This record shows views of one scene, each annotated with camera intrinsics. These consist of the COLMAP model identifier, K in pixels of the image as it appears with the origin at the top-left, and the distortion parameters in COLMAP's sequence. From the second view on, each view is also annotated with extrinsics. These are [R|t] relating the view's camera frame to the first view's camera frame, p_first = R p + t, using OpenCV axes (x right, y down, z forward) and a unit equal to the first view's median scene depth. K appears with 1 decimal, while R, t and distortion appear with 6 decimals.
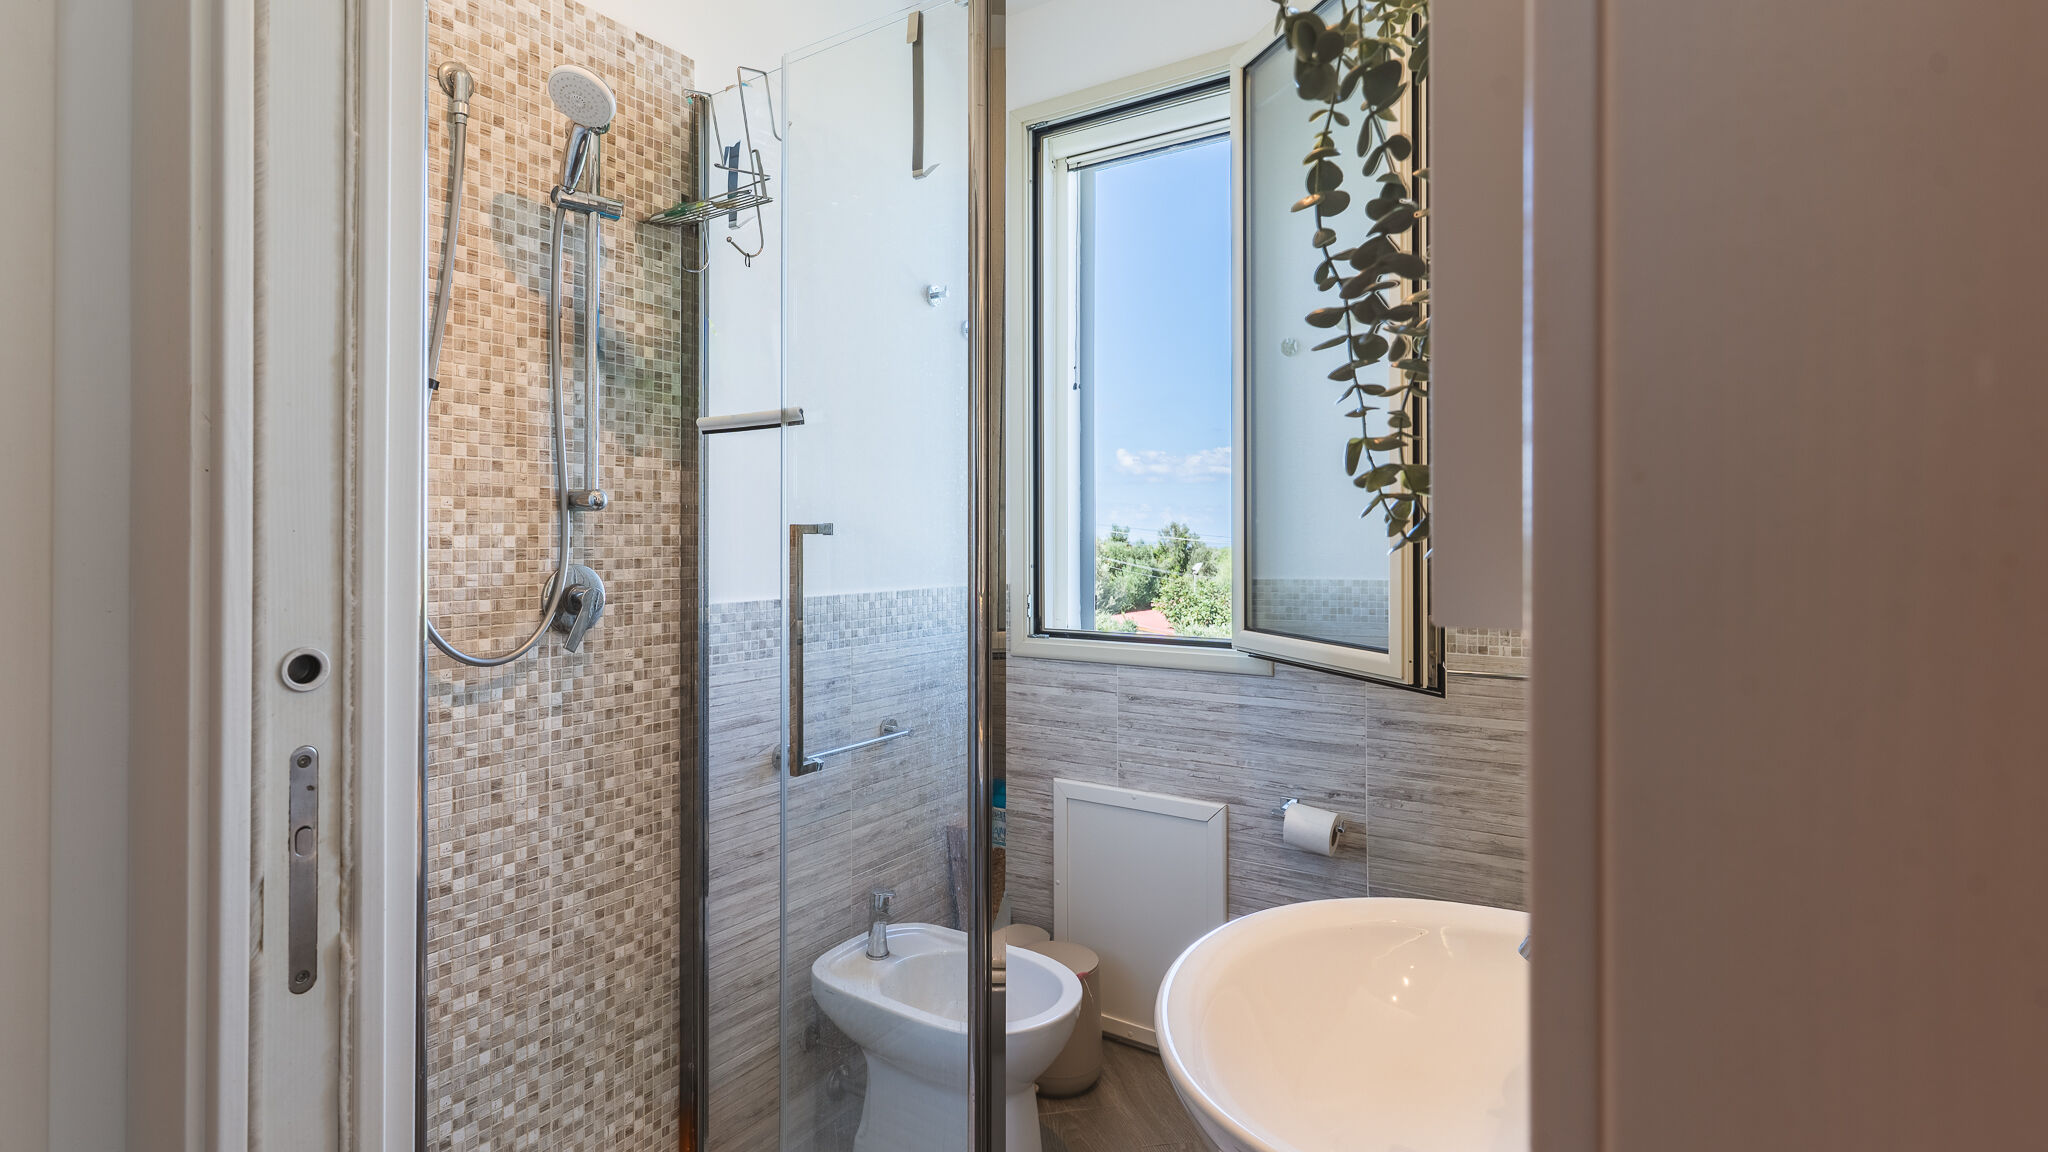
lens RADIAL K [[986.5, 0, 1034.8], [0, 986.5, 526.3], [0, 0, 1]] dist [0.000269, 0.002122]
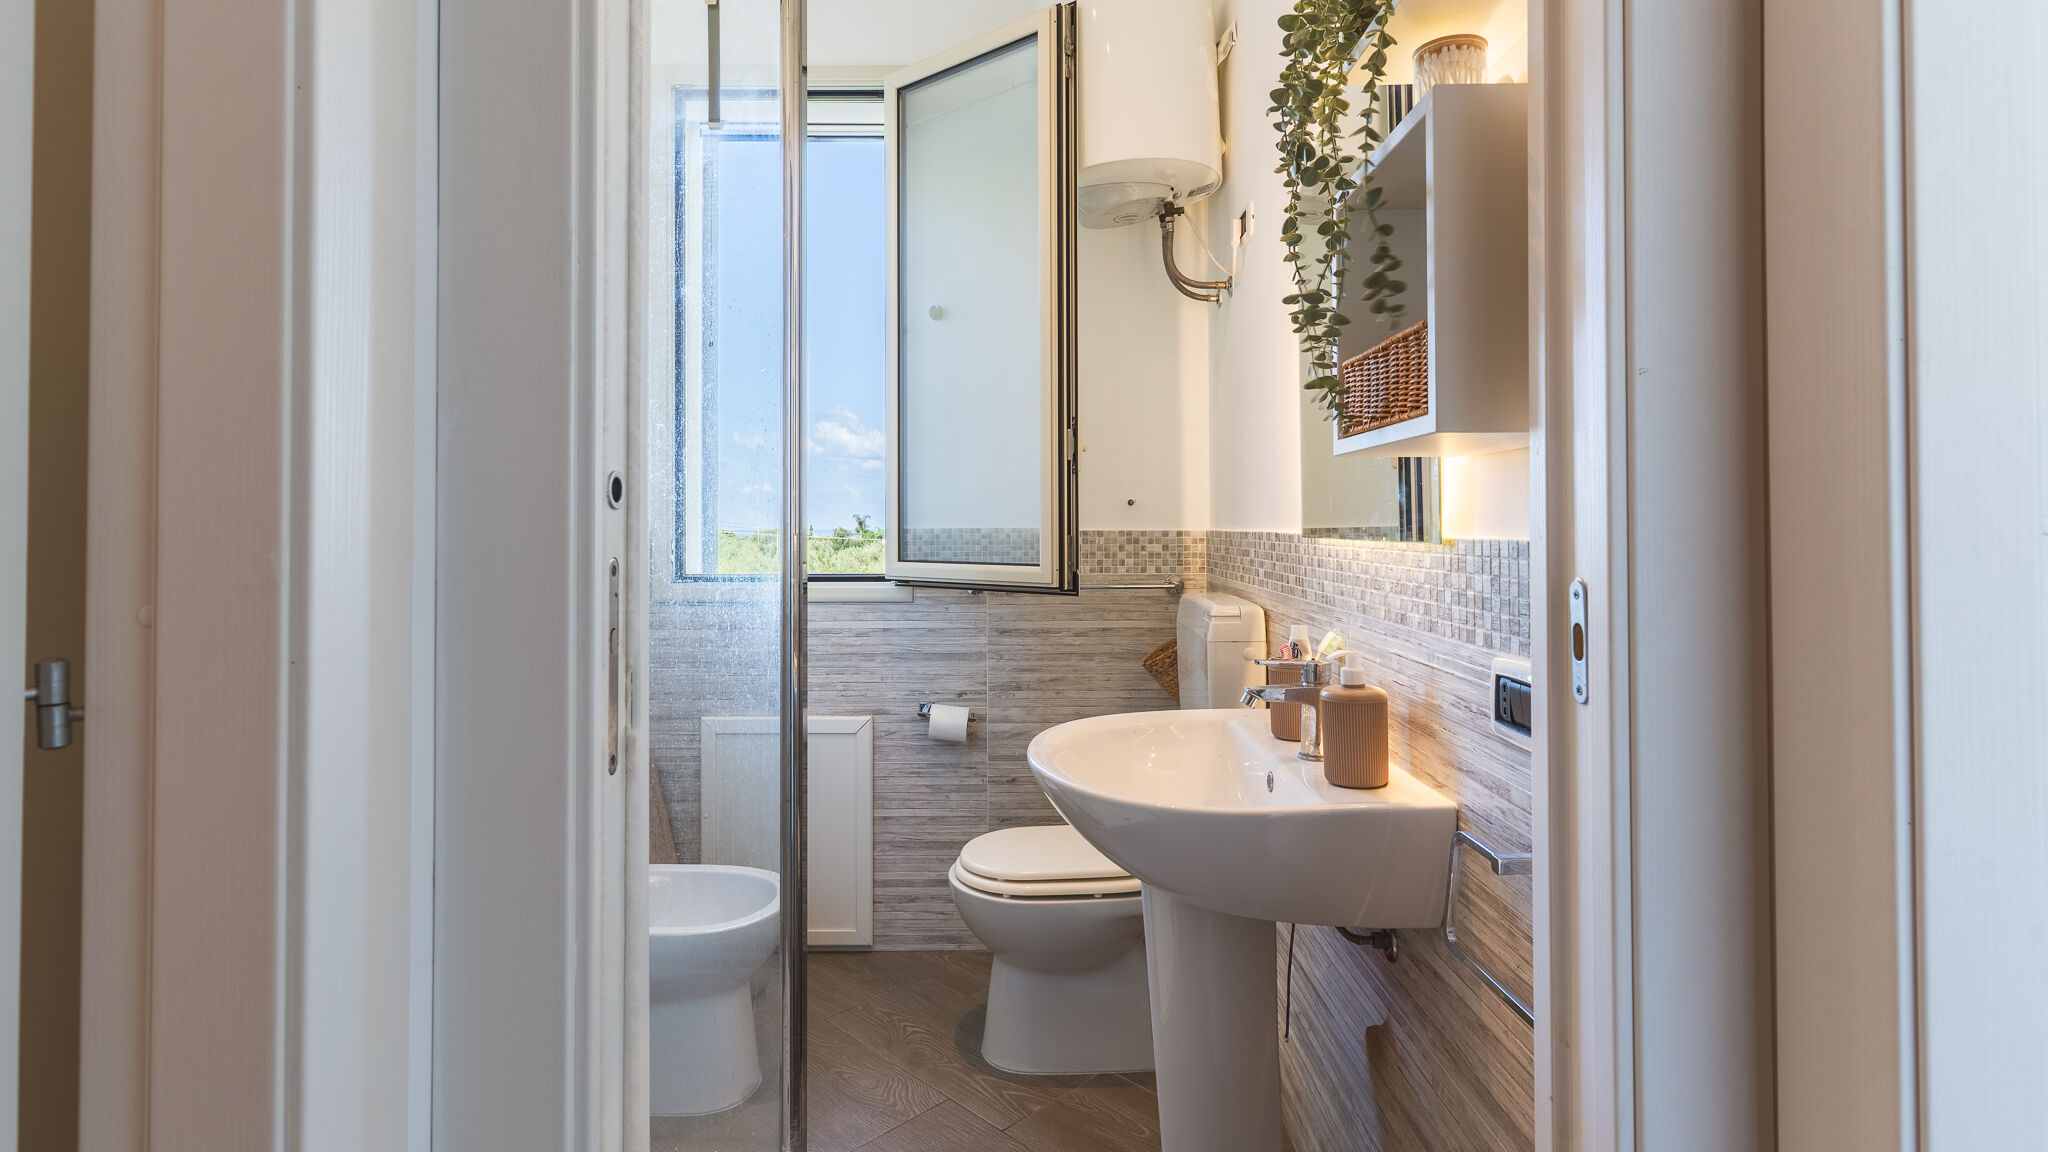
lens RADIAL K [[986.5, 0, 1057.1], [0, 986.5, 510.9], [0, 0, 1]] dist [0.000269, 0.002122]
pose [[0.816157, 0.006531, 0.577794, -0.313190], [0.000302, 0.999931, -0.011728, 0.058005], [-0.577831, 0.009747, 0.816098, -0.073963]]
